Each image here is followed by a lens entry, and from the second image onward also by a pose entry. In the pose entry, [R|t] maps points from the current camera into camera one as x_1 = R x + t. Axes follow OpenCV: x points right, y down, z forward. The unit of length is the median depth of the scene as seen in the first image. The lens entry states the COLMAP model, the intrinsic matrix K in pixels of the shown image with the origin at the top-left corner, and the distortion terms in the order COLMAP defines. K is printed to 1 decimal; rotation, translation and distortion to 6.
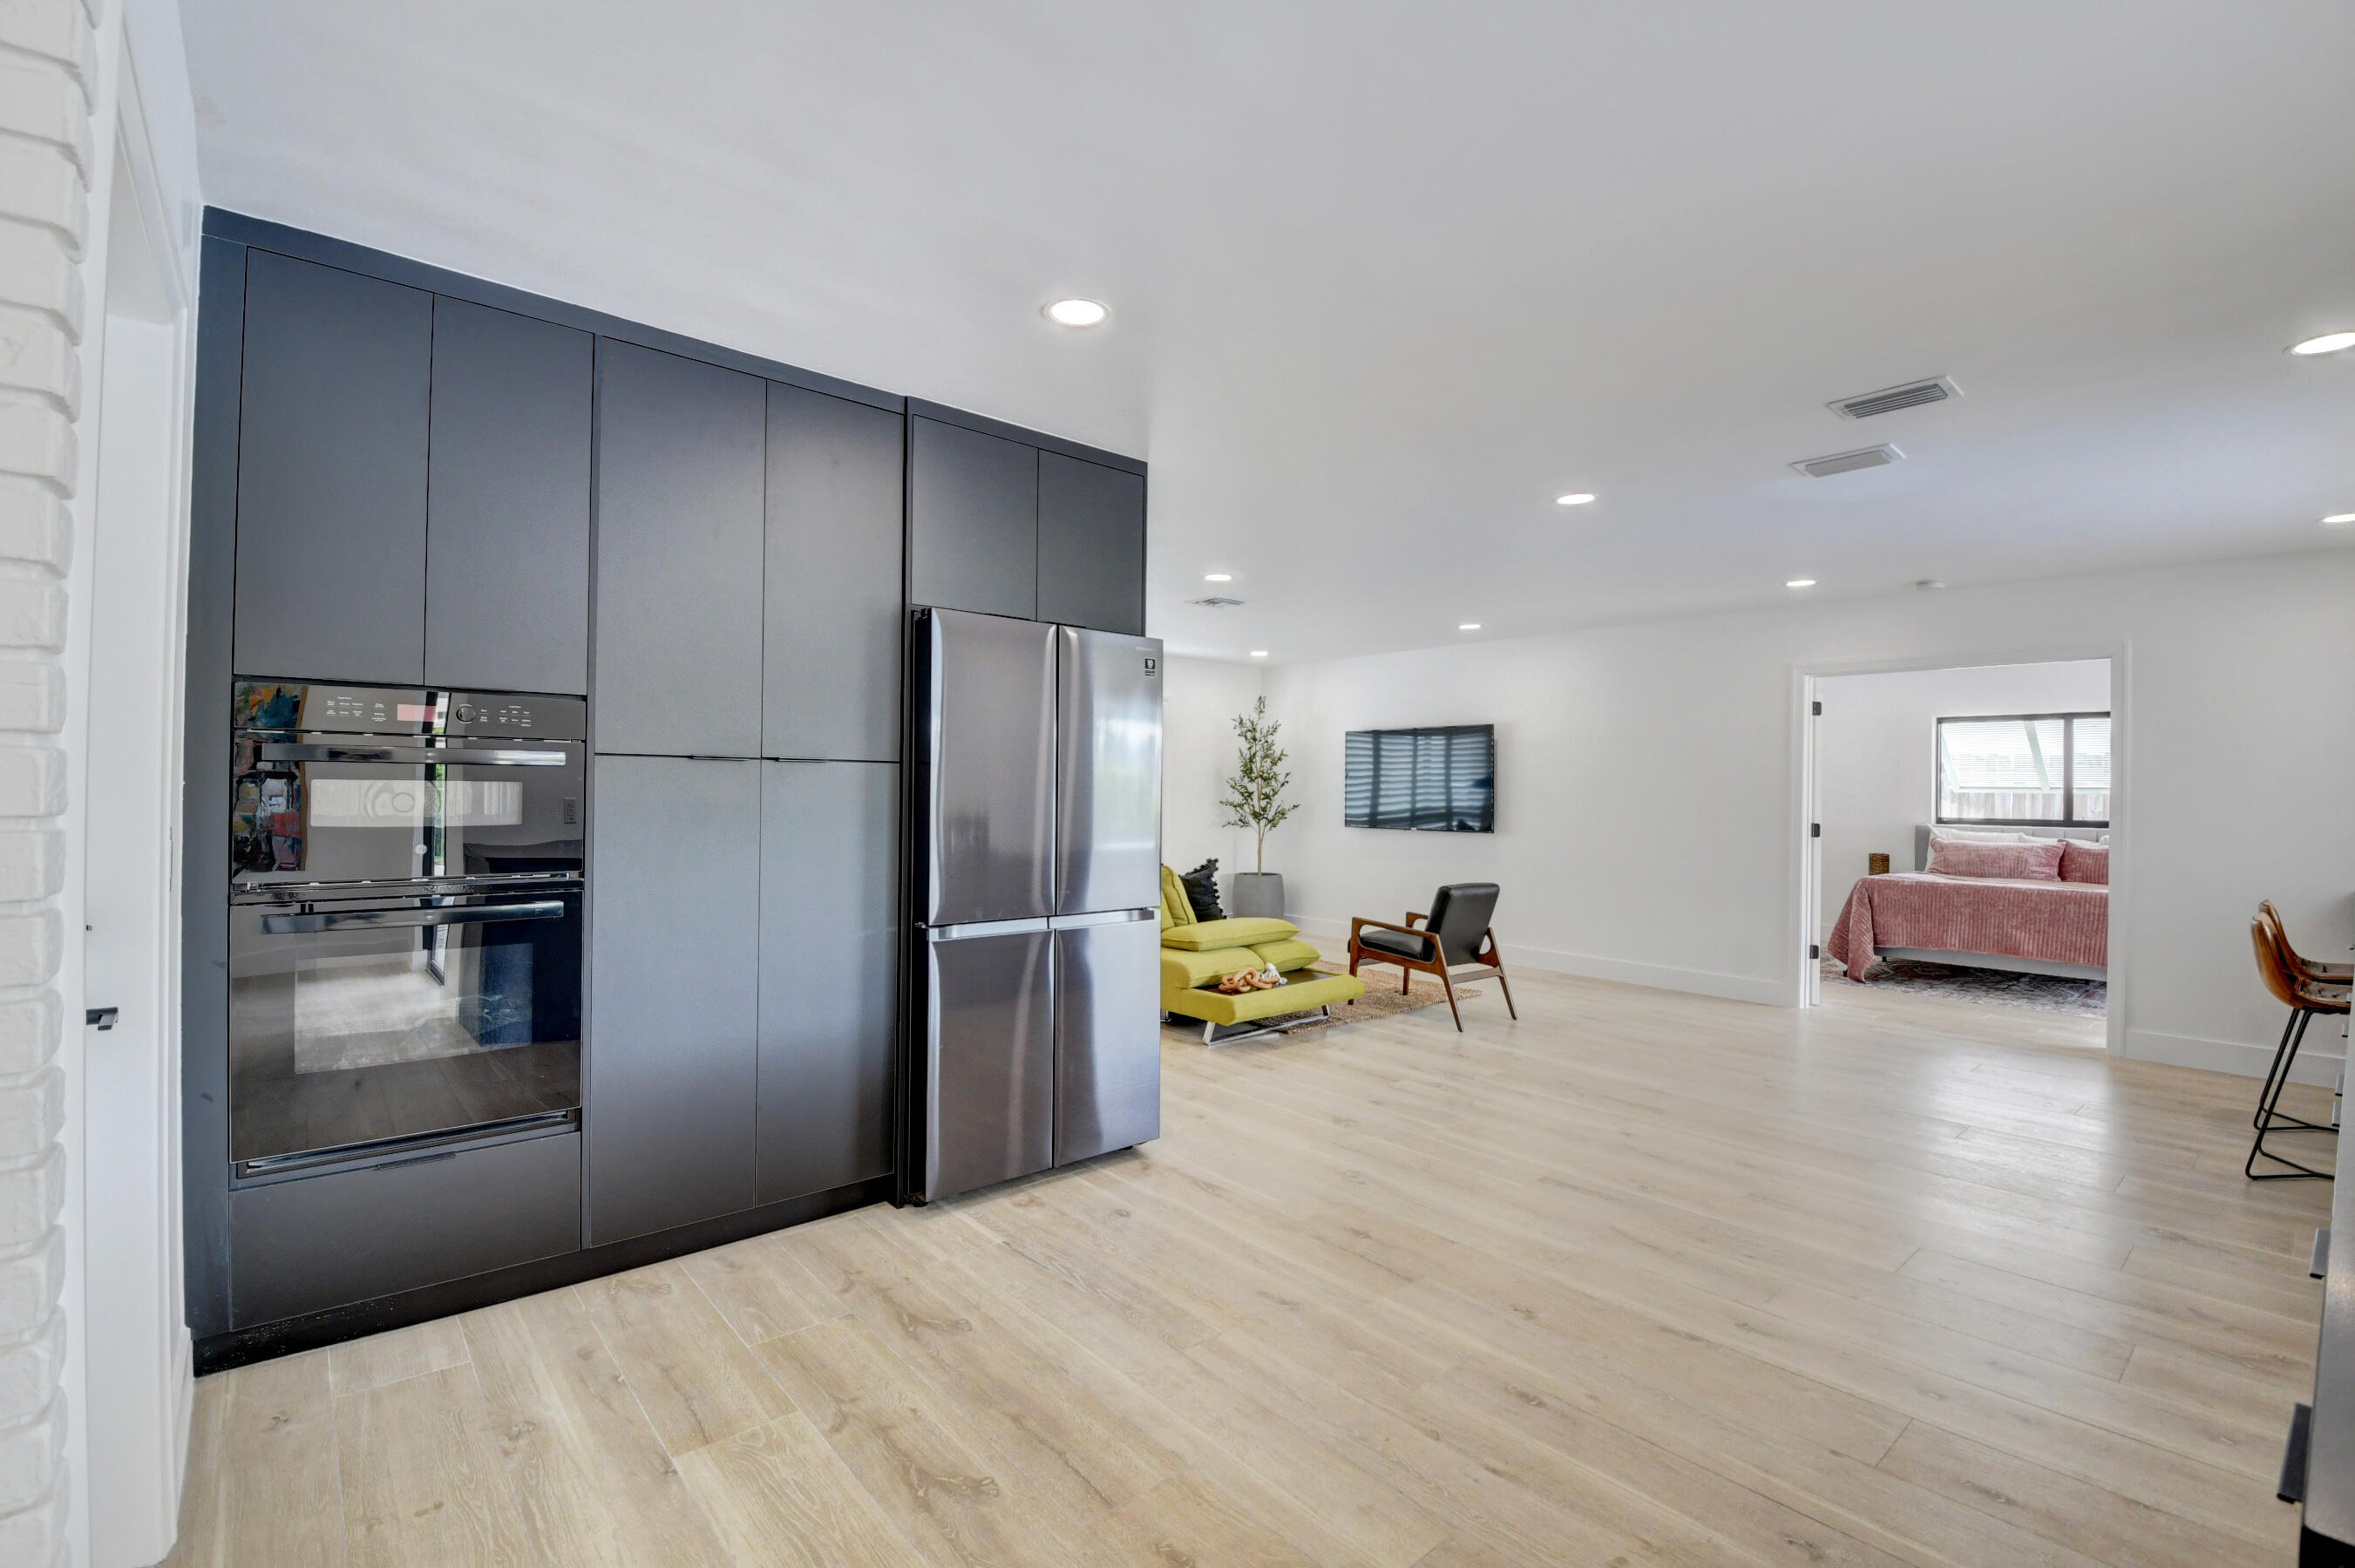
lens RADIAL K [[1053.7, 0, 1164.5], [0, 1053.7, 790.0], [0, 0, 1]] dist [-0.012647, -0.007166]
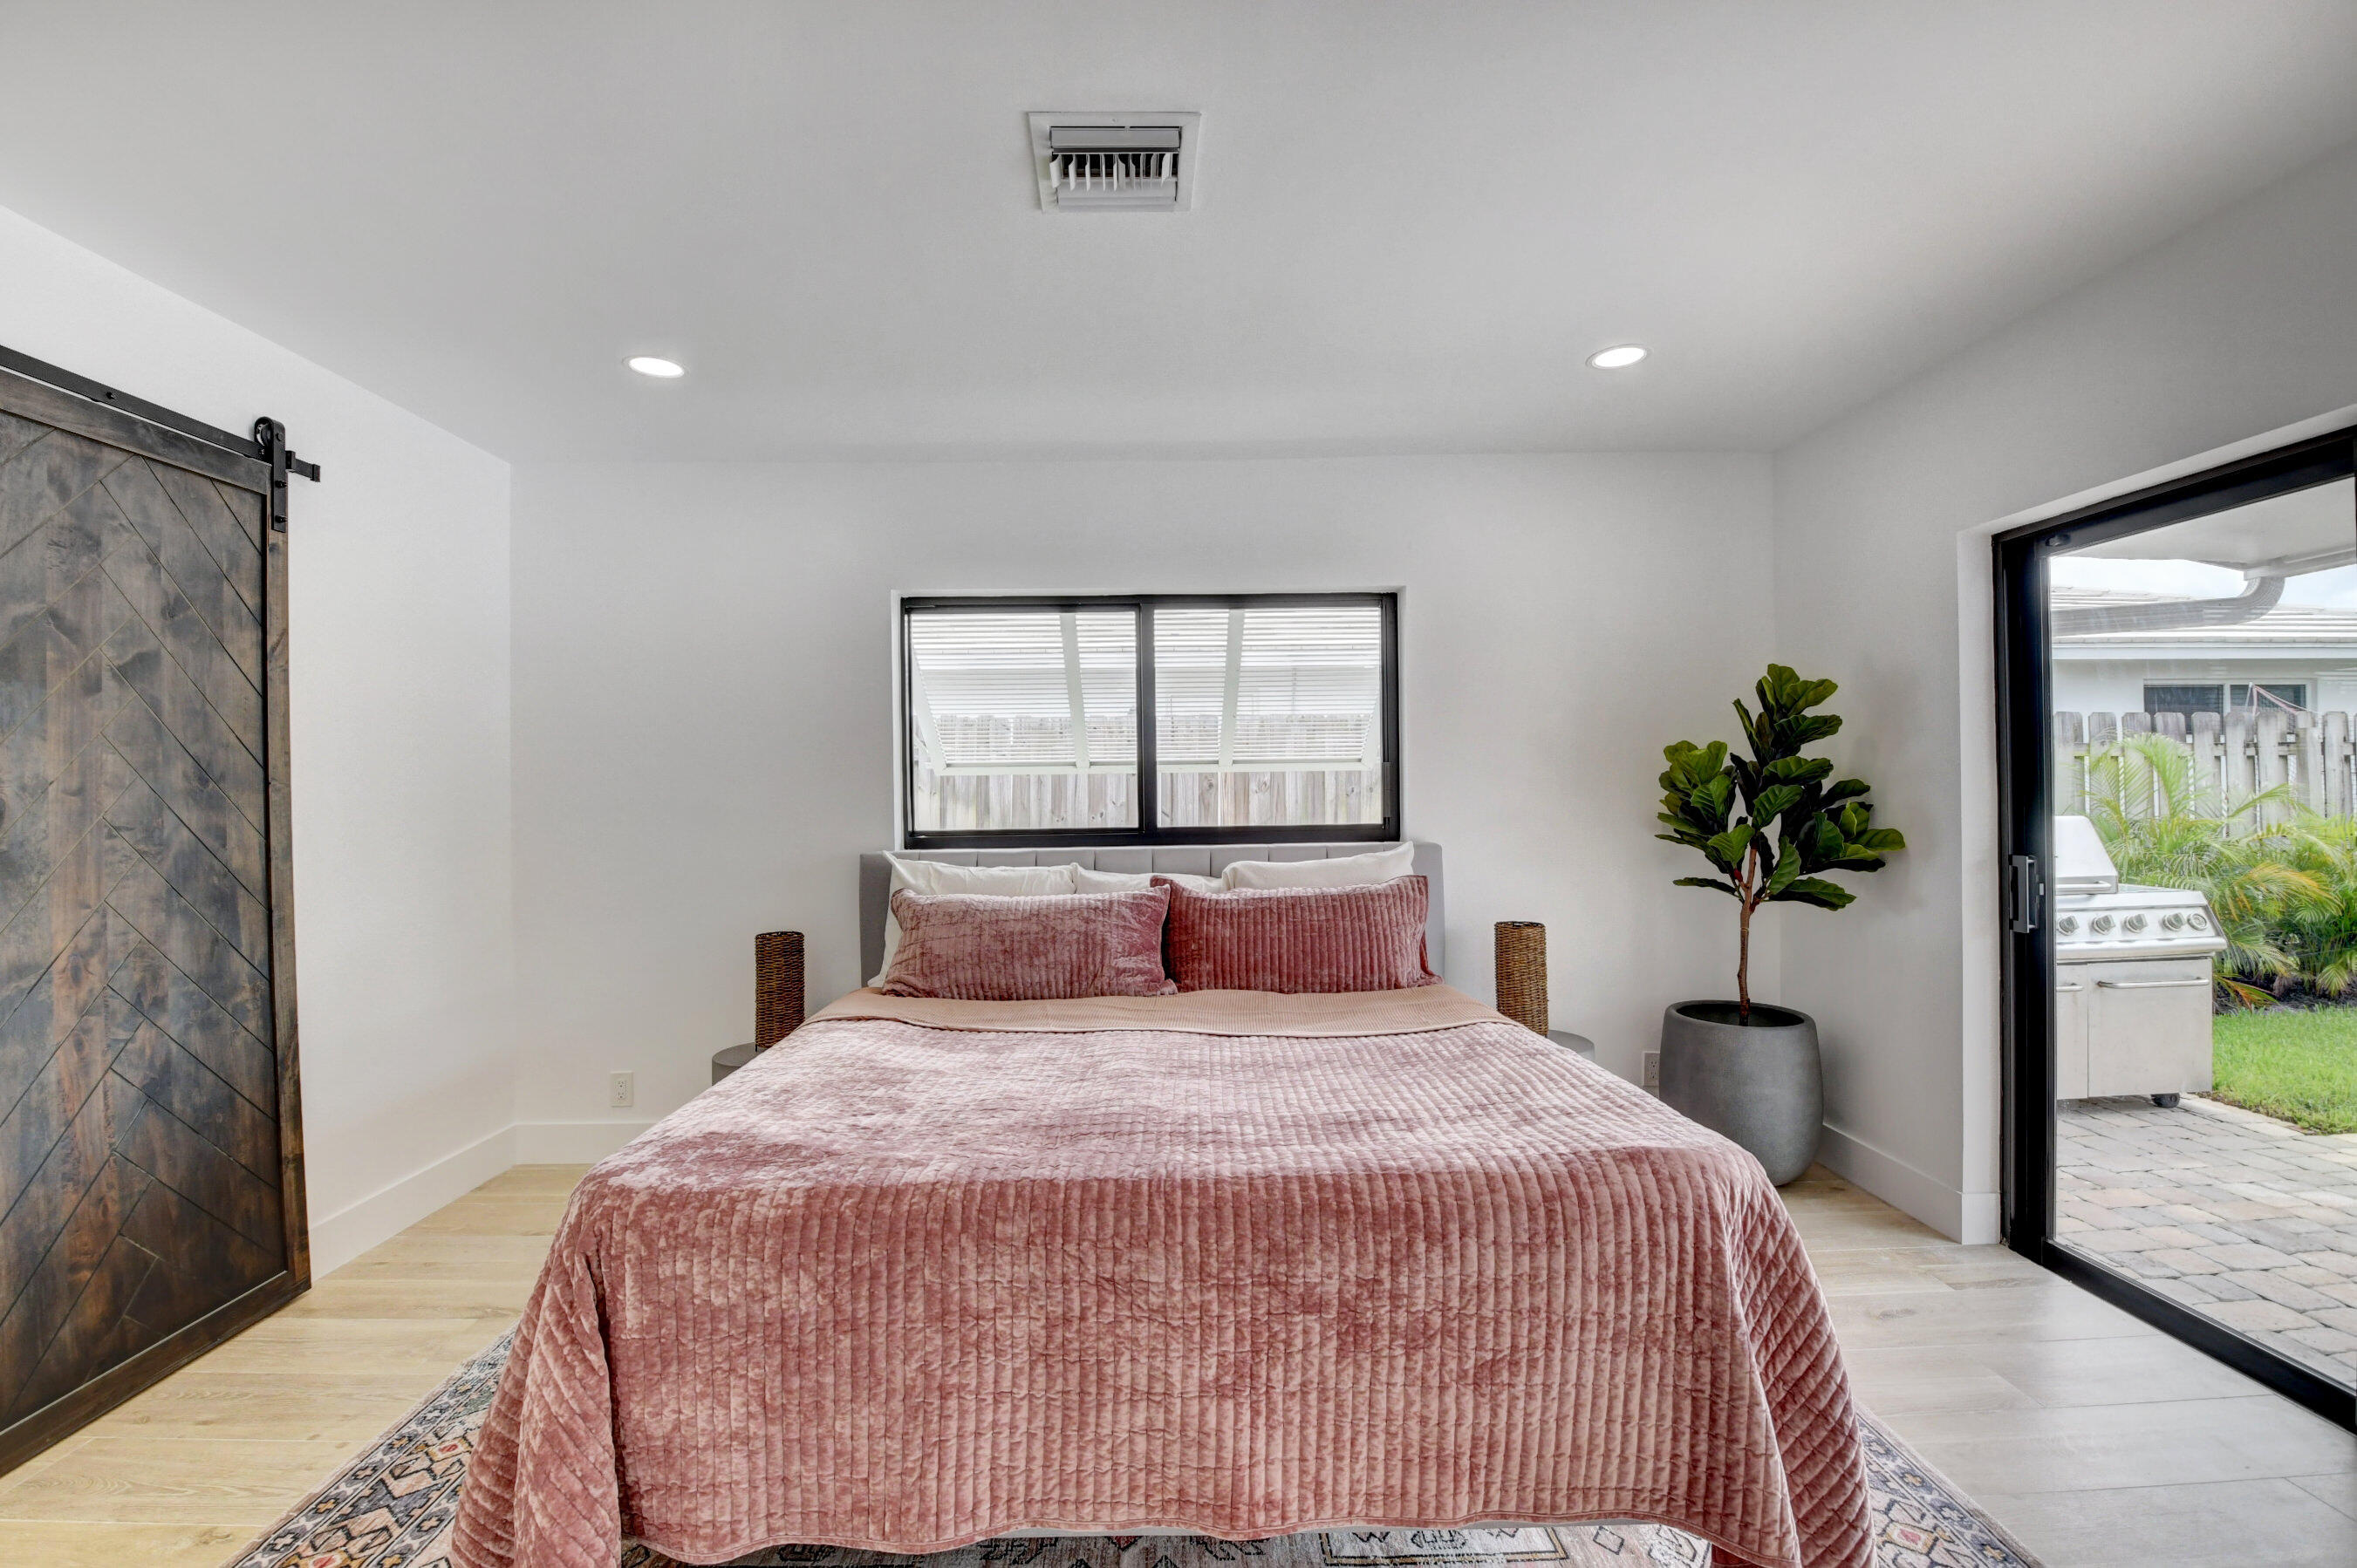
lens RADIAL K [[1054.4, 0, 1171.3], [0, 1054.4, 785.3], [0, 0, 1]] dist [-0.012647, -0.007166]
pose [[0.641807, -0.017671, 0.766662, 0.519582], [0.018214, 0.999804, 0.007797, 0.006702], [-0.766650, 0.008960, 0.642003, 0.694144]]
